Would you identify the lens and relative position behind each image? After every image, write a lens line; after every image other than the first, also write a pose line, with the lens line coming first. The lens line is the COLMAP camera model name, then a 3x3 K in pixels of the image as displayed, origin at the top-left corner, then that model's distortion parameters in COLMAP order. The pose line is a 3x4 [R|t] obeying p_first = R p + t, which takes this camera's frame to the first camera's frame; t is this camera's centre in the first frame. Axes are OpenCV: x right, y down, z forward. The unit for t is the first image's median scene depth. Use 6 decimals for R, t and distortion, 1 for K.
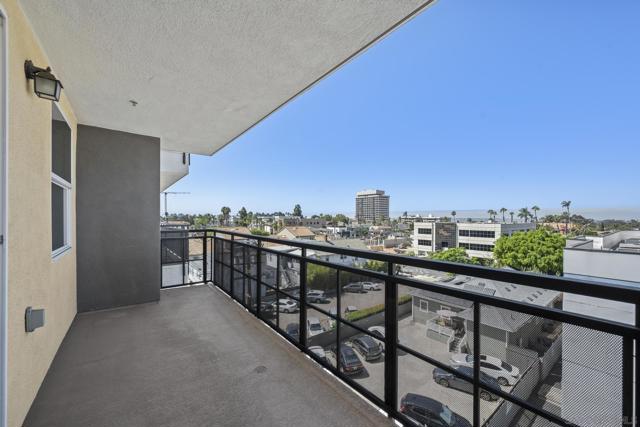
lens RADIAL K [[255.4, 0, 317.0], [0, 255.4, 219.5], [0, 0, 1]] dist [0.001040, 0.000289]
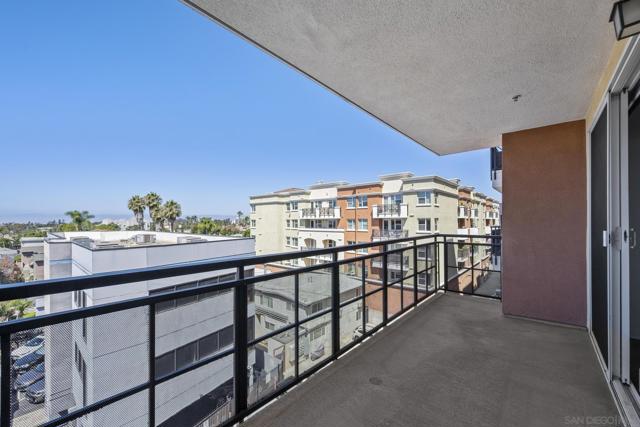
lens RADIAL K [[255.4, 0, 318.4], [0, 255.4, 218.5], [0, 0, 1]] dist [0.001040, 0.000289]
pose [[-0.216636, 0.006698, 0.976229, -0.959050], [0.006897, 0.999962, -0.005330, -0.013450], [-0.976228, 0.005579, -0.216674, 1.220415]]
